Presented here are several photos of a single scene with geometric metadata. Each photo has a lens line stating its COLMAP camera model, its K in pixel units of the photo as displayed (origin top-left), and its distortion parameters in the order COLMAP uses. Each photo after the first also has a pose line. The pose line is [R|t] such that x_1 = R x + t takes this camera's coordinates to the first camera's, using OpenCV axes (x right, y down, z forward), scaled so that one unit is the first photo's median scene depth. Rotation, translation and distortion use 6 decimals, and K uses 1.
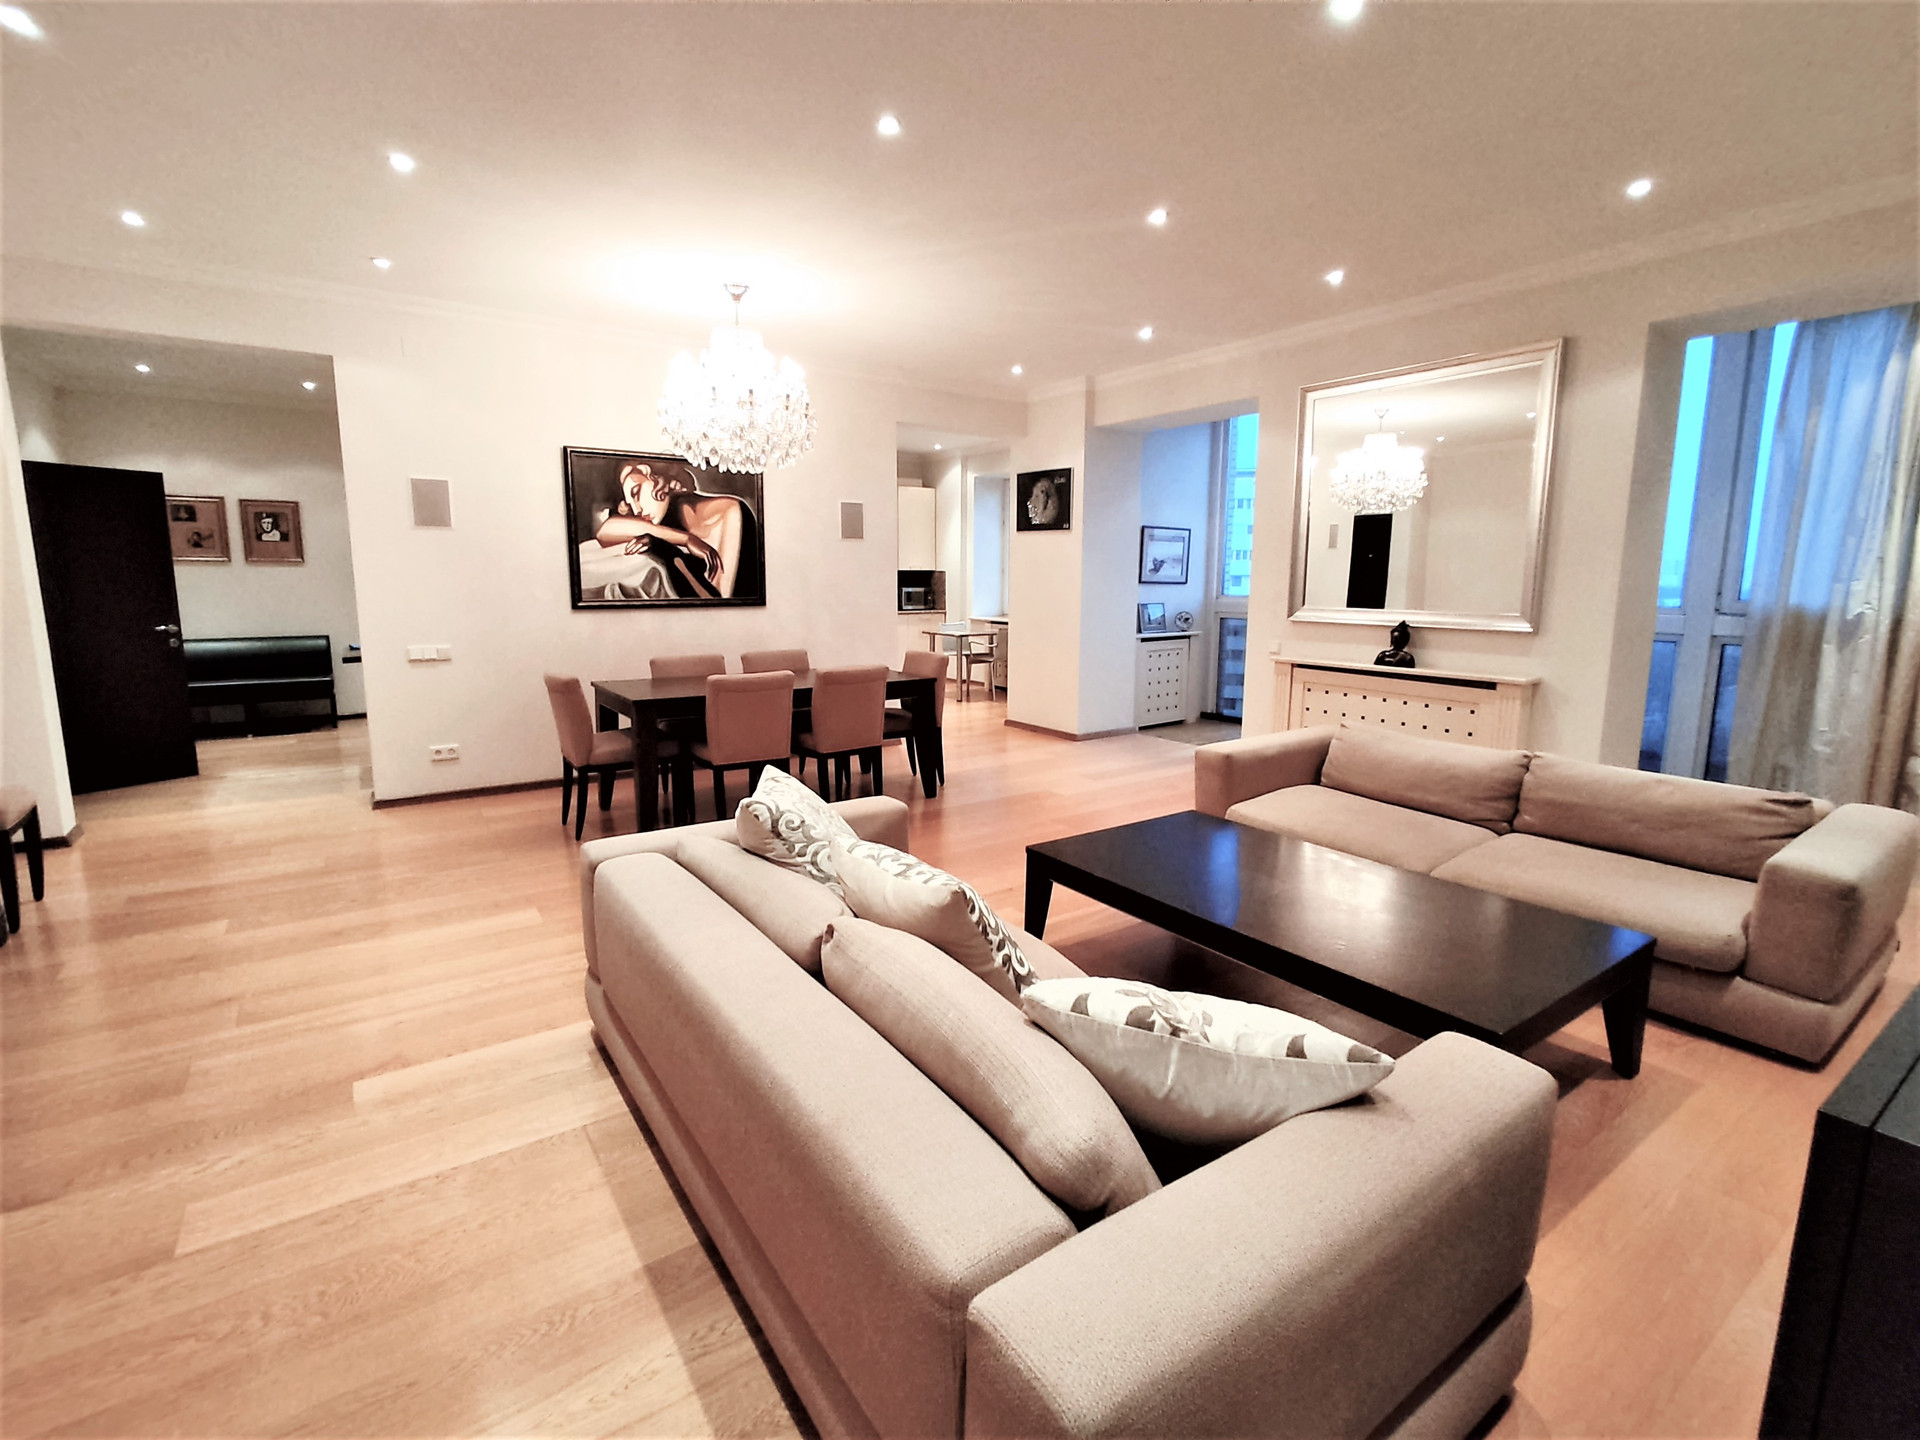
lens RADIAL K [[876.6, 0, 957.6], [0, 876.6, 711.4], [0, 0, 1]] dist [-0.002662, 0.000469]
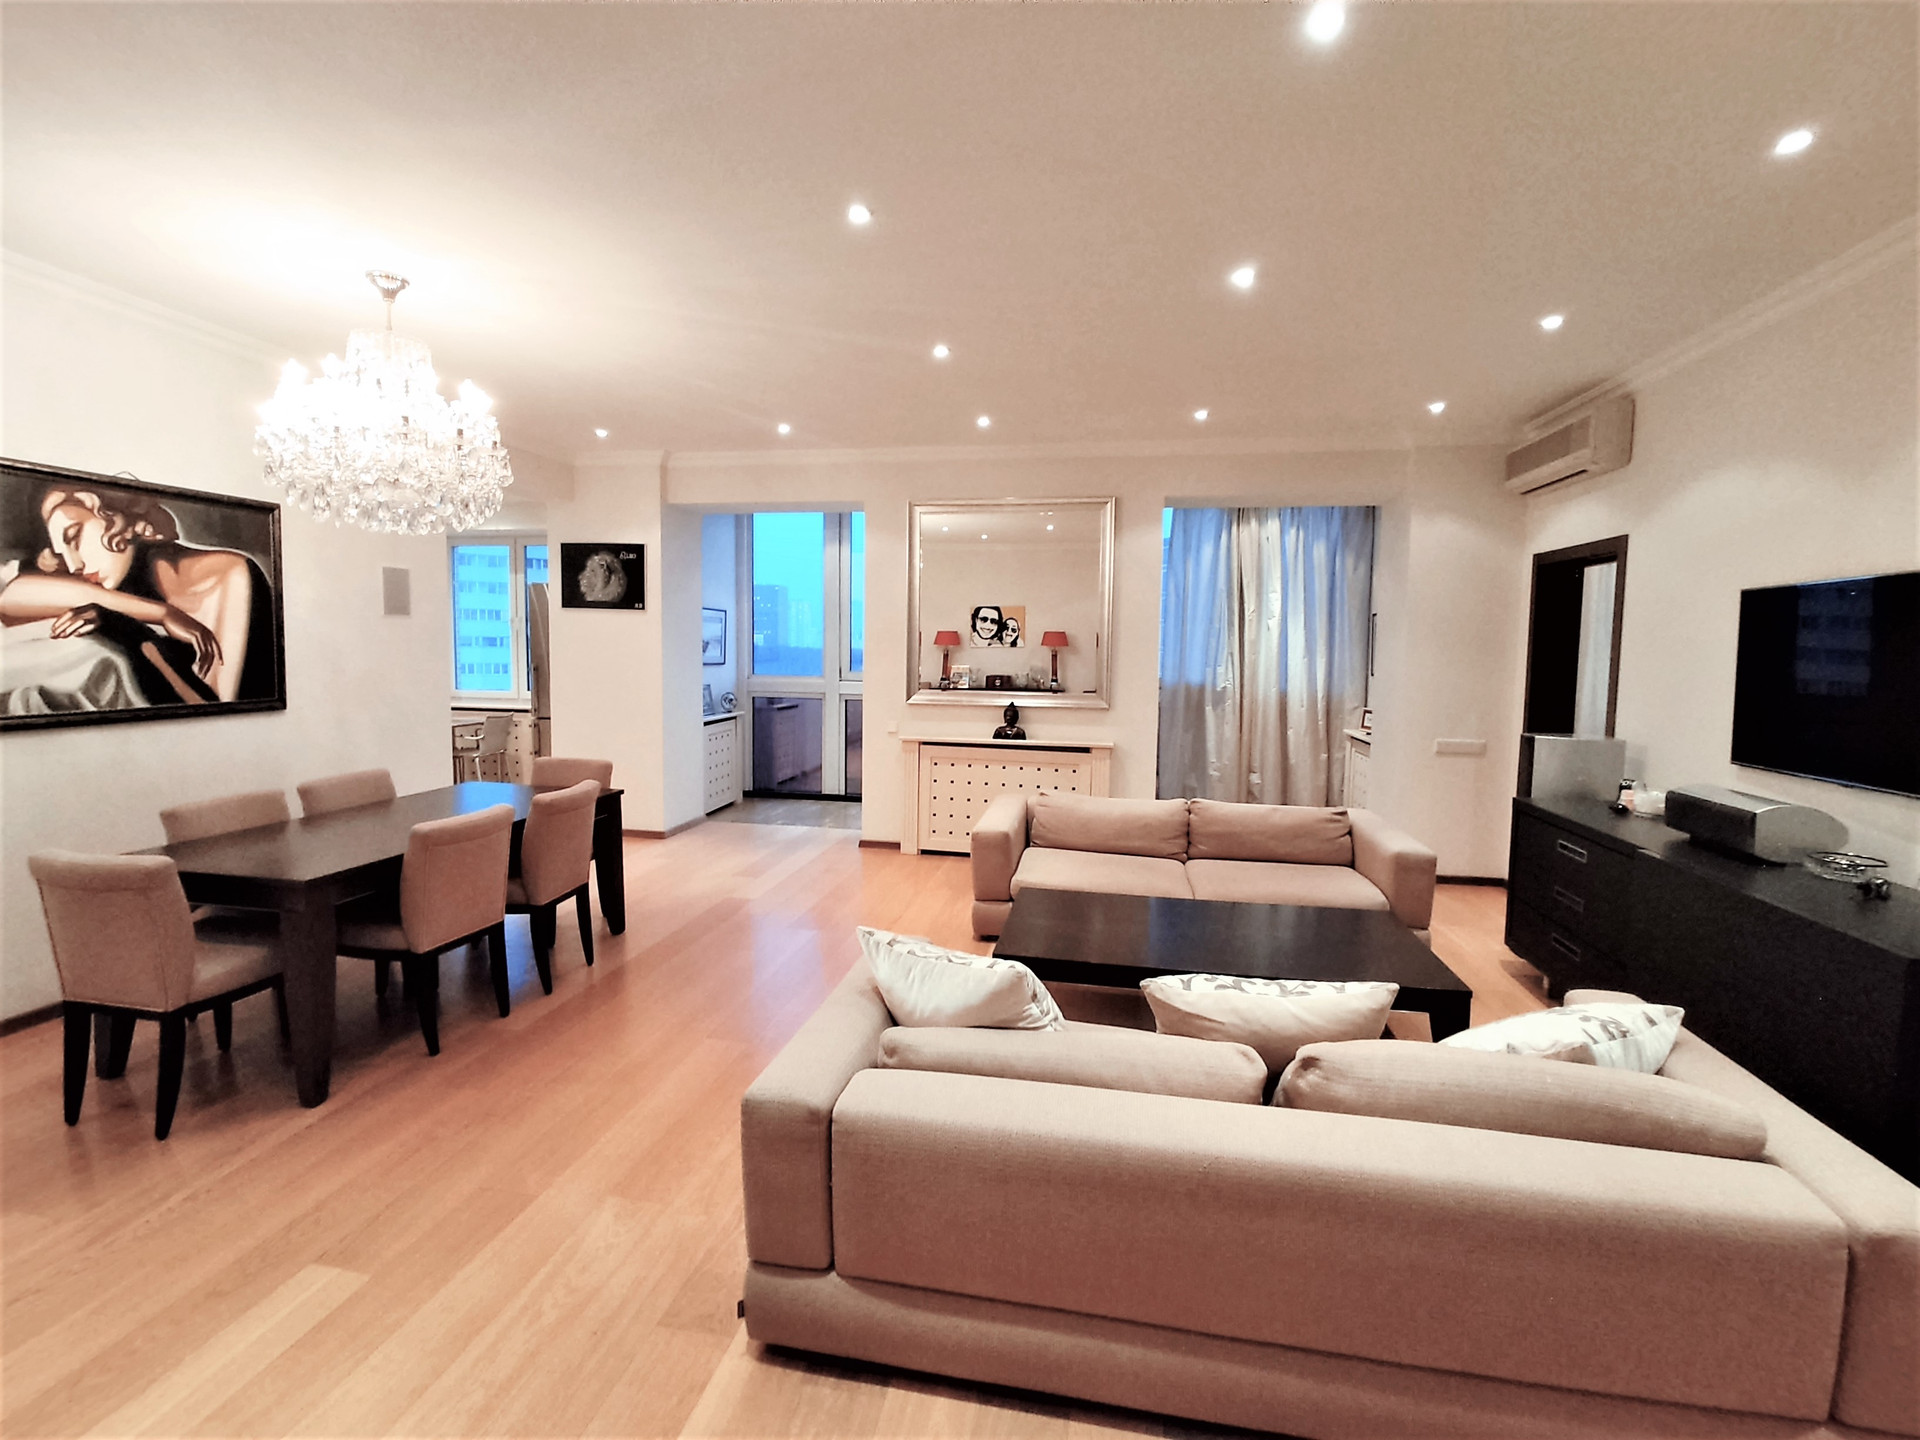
lens RADIAL K [[876.6, 0, 957.6], [0, 876.6, 711.4], [0, 0, 1]] dist [-0.002662, 0.000469]
pose [[0.715976, -0.047171, 0.696530, -0.357995], [0.095658, 0.994933, -0.030948, -0.053153], [-0.691541, 0.088787, 0.716860, 0.158324]]
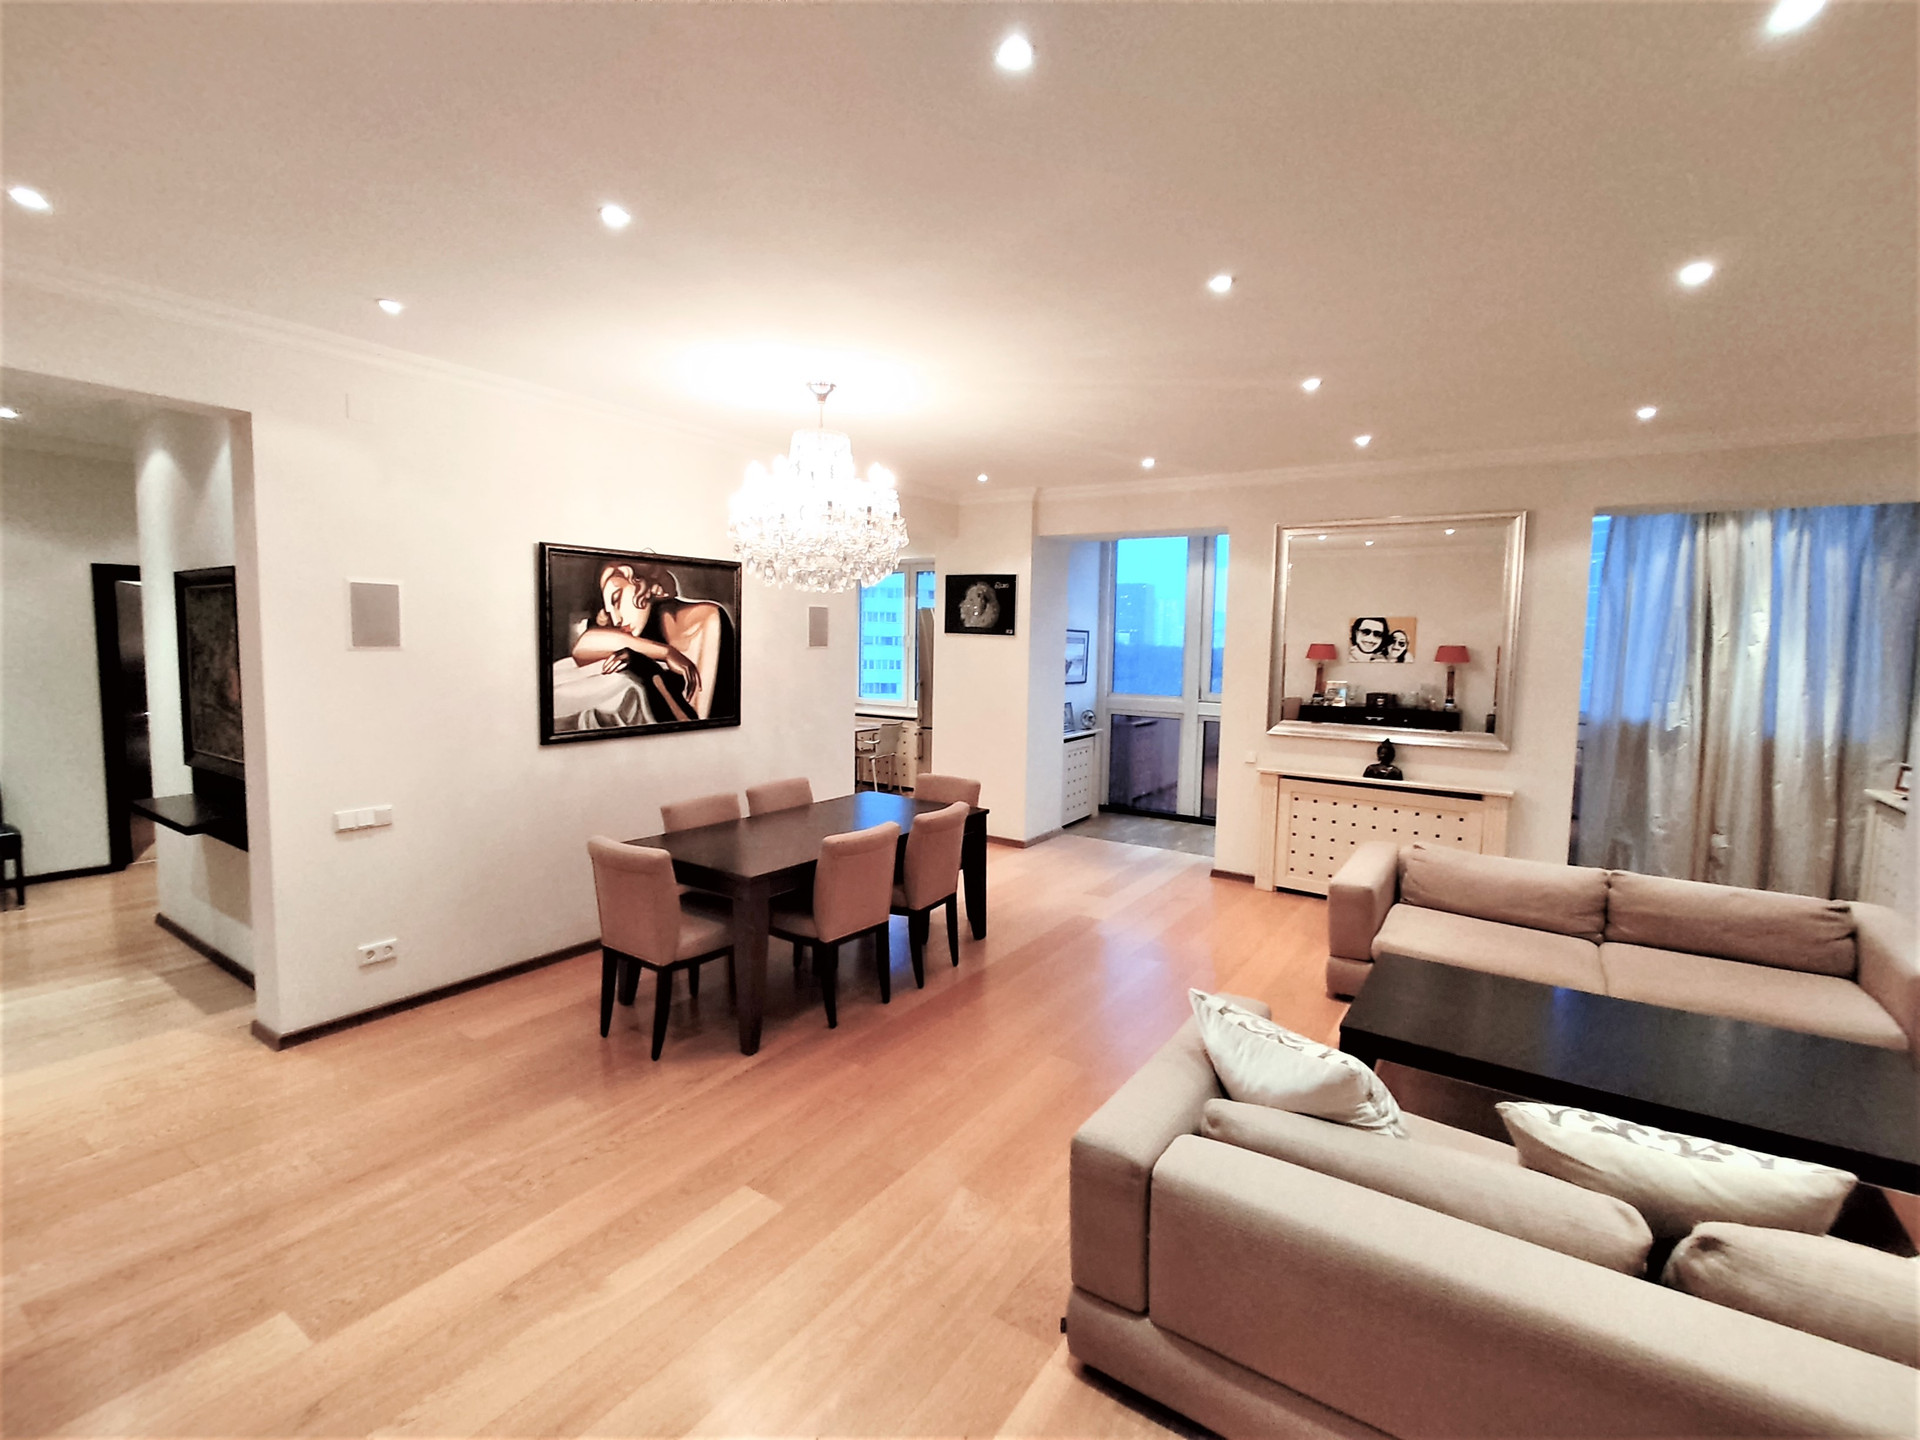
lens RADIAL K [[881.0, 0, 958.9], [0, 881.0, 711.0], [0, 0, 1]] dist [-0.002421, -0.003551]
pose [[0.934240, -0.017158, 0.356231, -0.365157], [0.040519, 0.997481, -0.058220, -0.084681], [-0.354335, 0.068825, 0.932582, 0.125087]]
